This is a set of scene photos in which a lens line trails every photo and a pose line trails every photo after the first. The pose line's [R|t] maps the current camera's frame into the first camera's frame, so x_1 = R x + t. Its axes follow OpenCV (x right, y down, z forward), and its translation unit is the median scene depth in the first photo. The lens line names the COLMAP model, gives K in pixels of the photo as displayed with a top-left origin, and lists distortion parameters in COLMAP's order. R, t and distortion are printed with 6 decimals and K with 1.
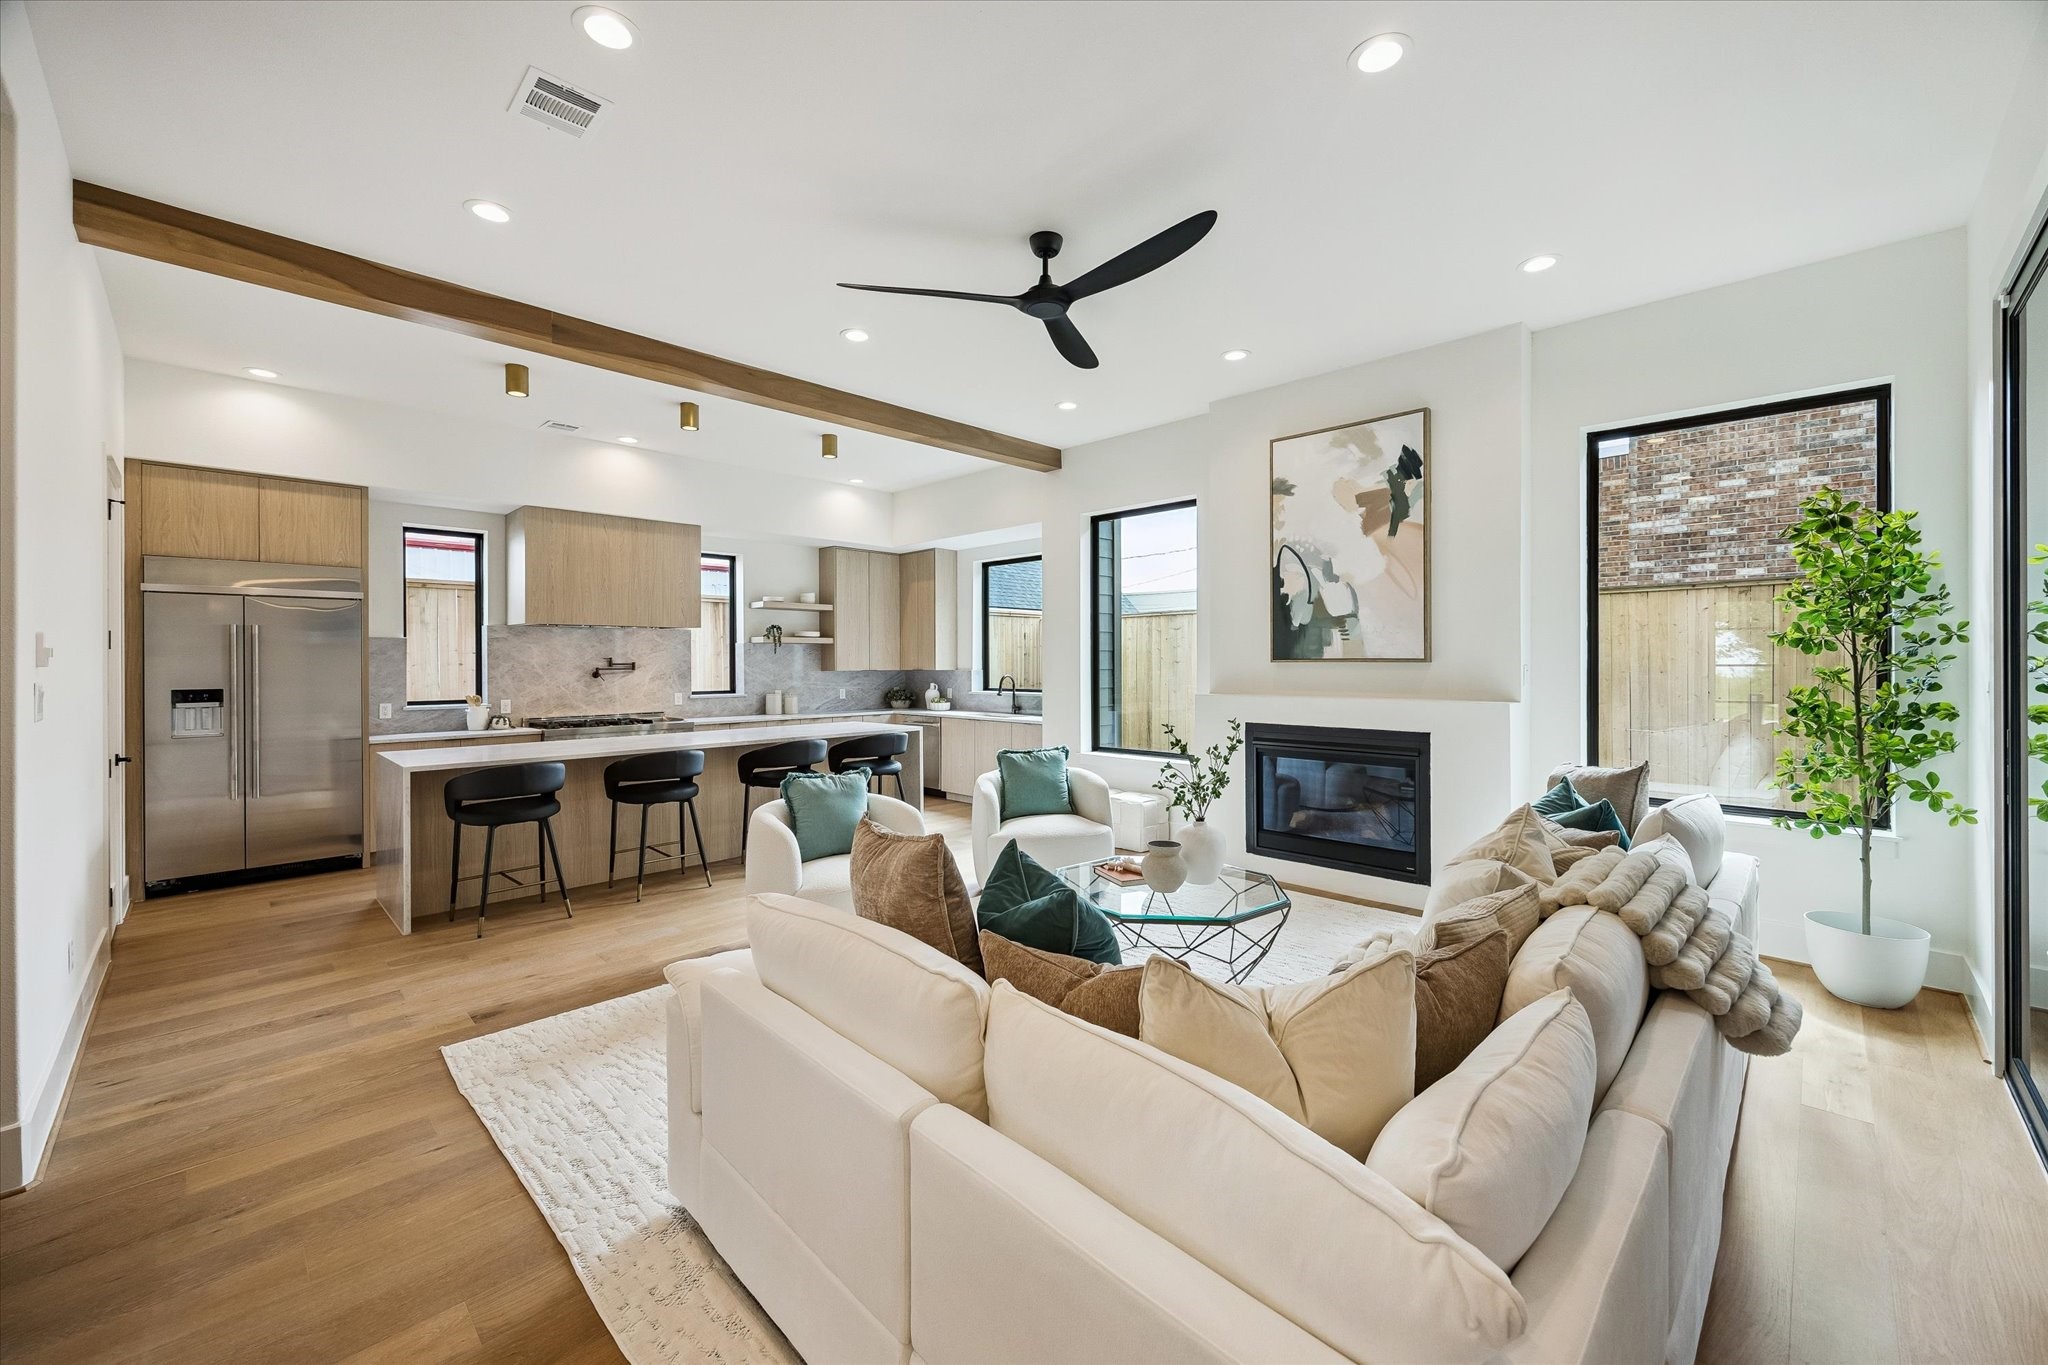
lens RADIAL K [[802.8, 0, 1026.5], [0, 802.8, 661.6], [0, 0, 1]] dist [0.003101, 0.000093]
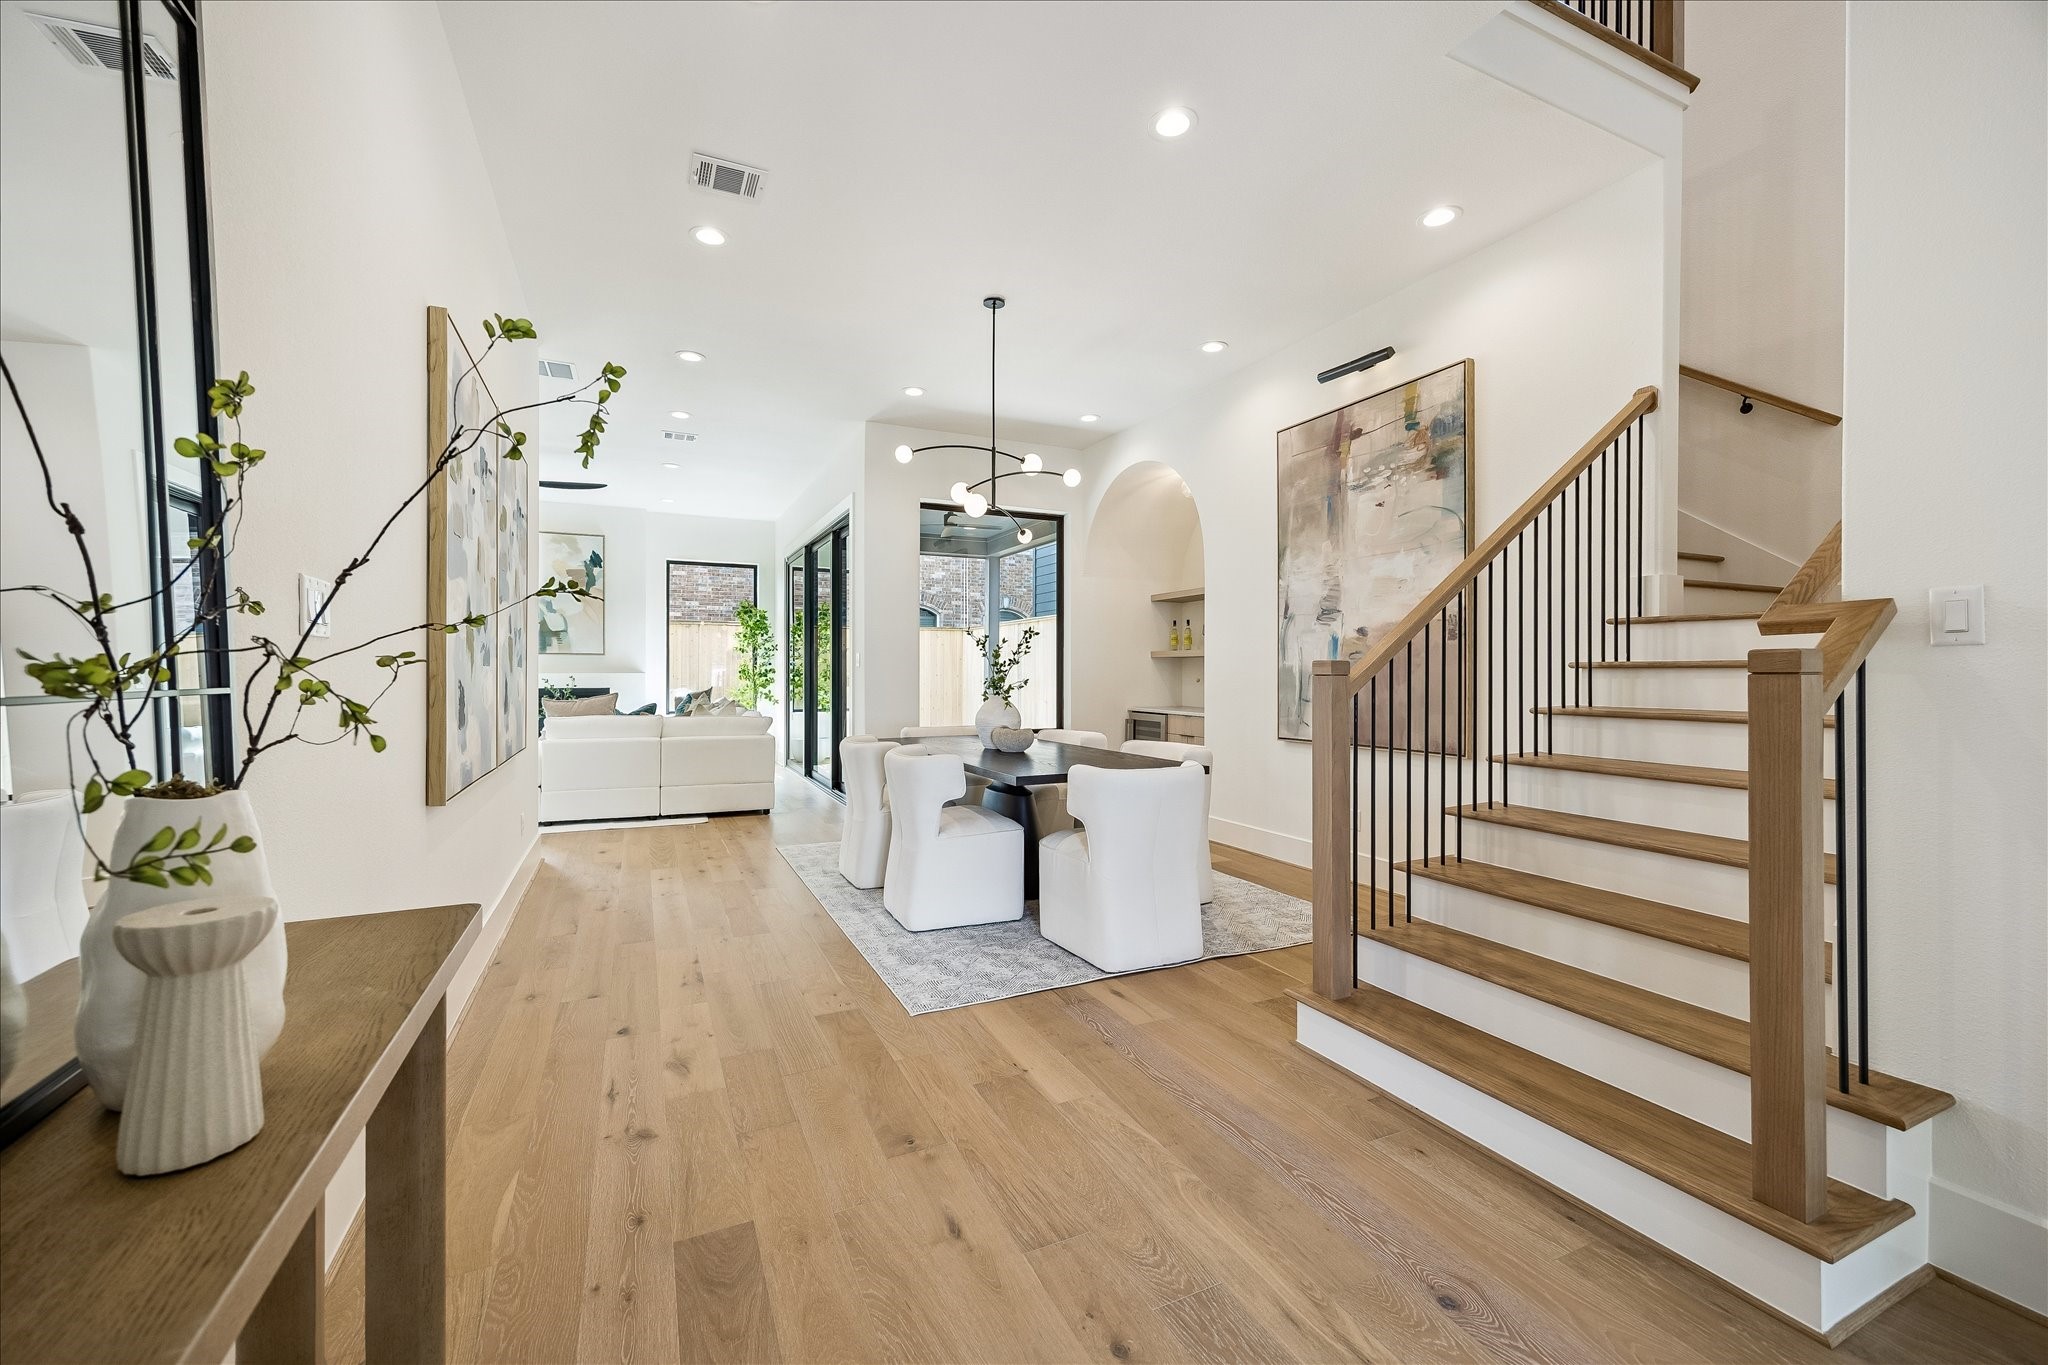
lens RADIAL K [[825.4, 0, 1027.4], [0, 825.4, 671.1], [0, 0, 1]] dist [0.000638, 0.000064]
pose [[0.343455, 0.004087, 0.939160, -1.015090], [0.000011, 0.999991, -0.004356, 0.045133], [-0.939169, 0.001506, 0.343451, -0.693886]]
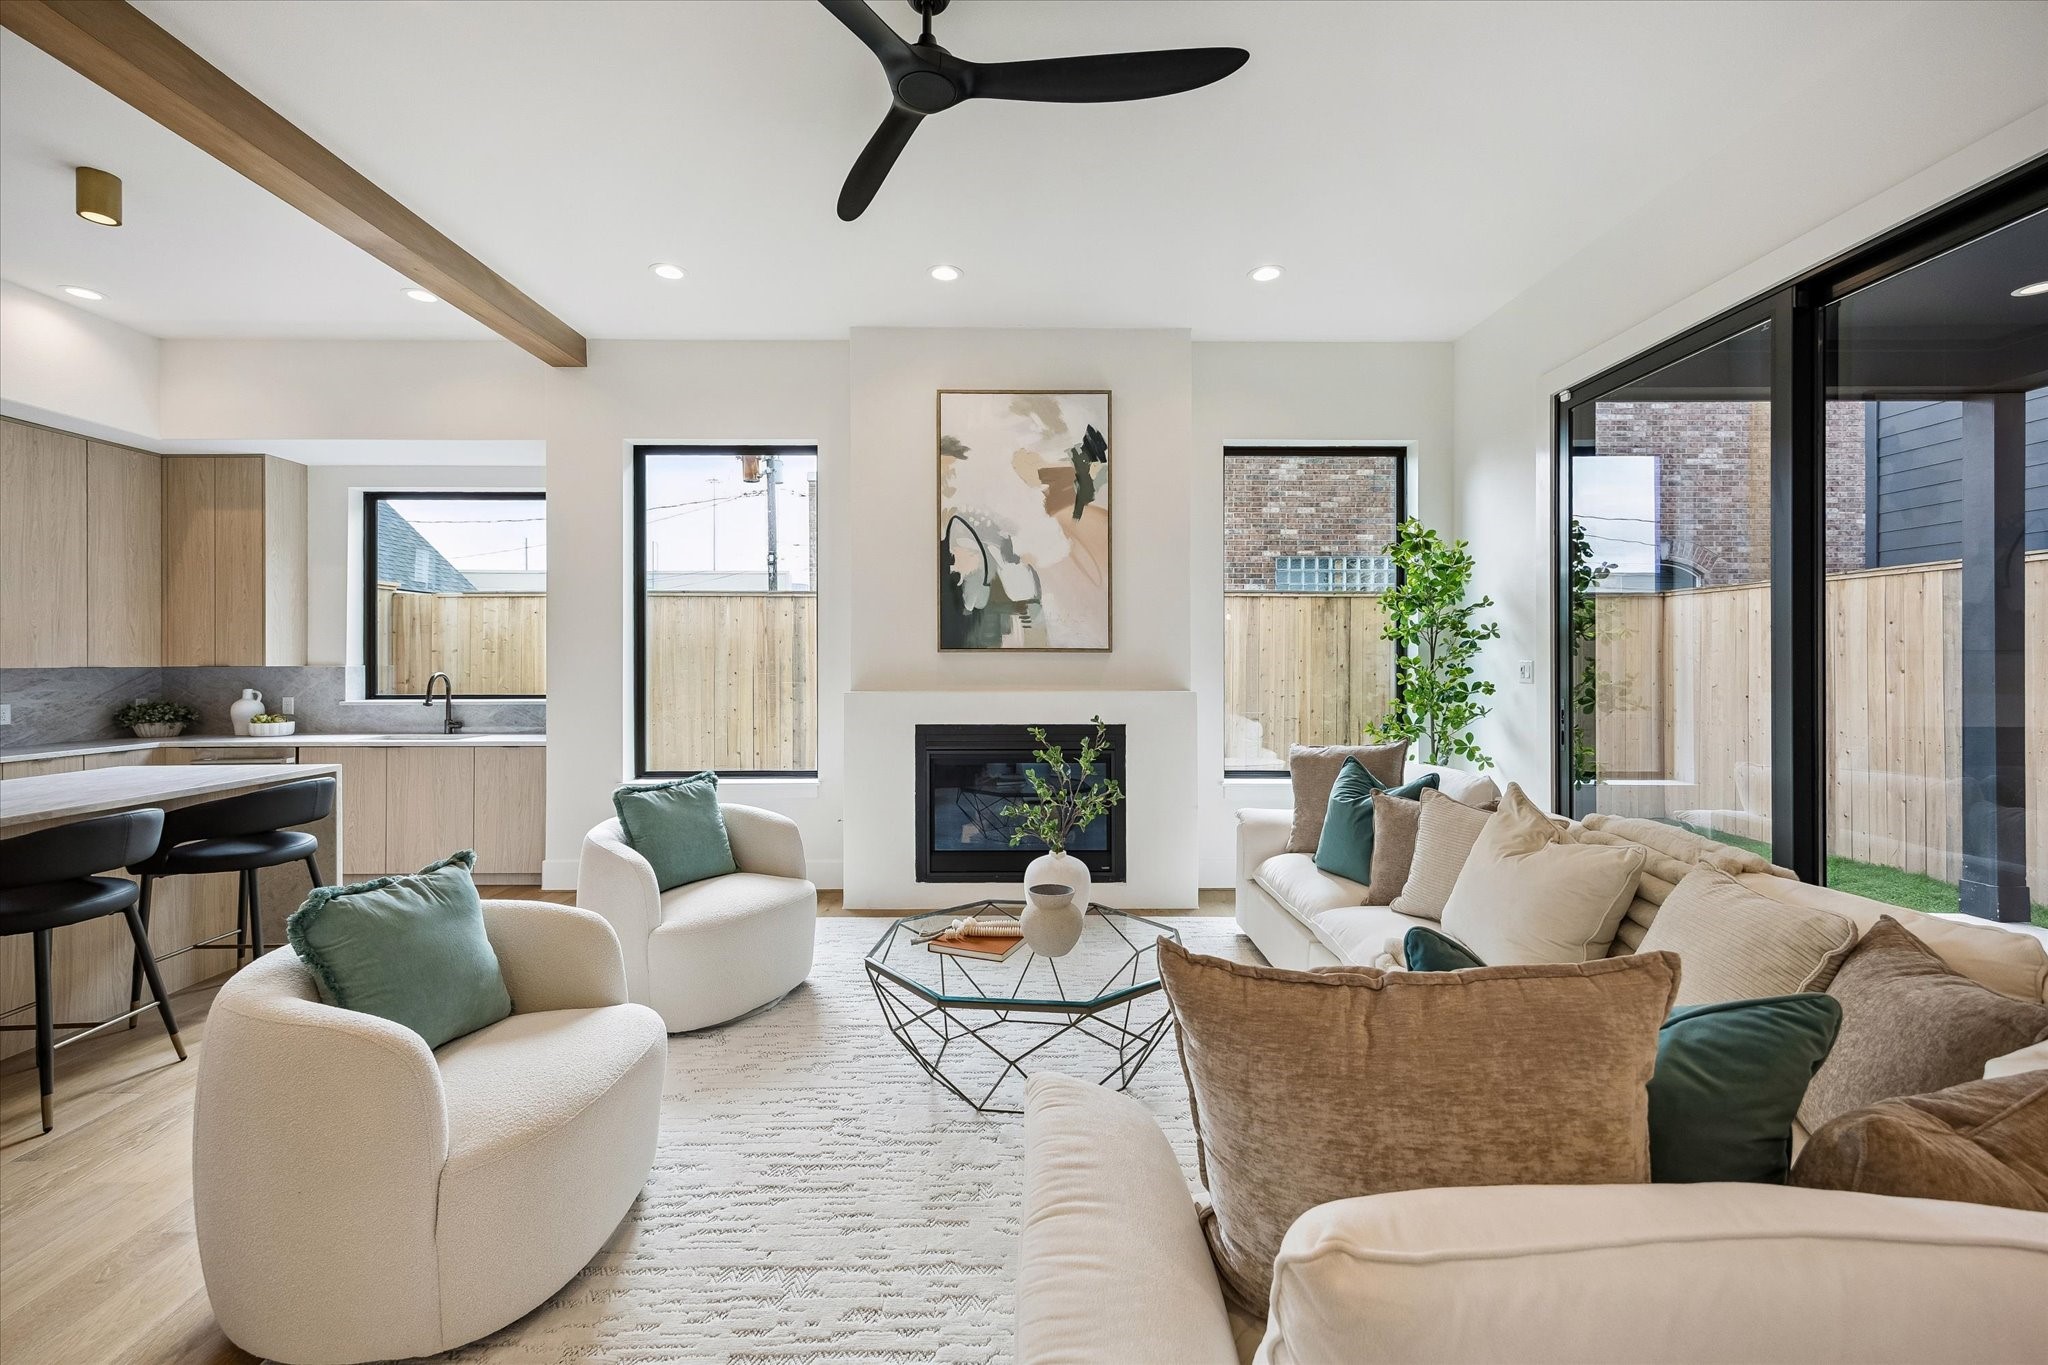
lens RADIAL K [[844.9, 0, 1020.9], [0, 844.9, 658.5], [0, 0, 1]] dist [0.008761, 0.000037]
pose [[0.710445, 0.004012, 0.703741, -0.260840], [-0.001509, 0.999990, -0.004178, 0.011067], [-0.703751, 0.001907, 0.710444, 0.306333]]
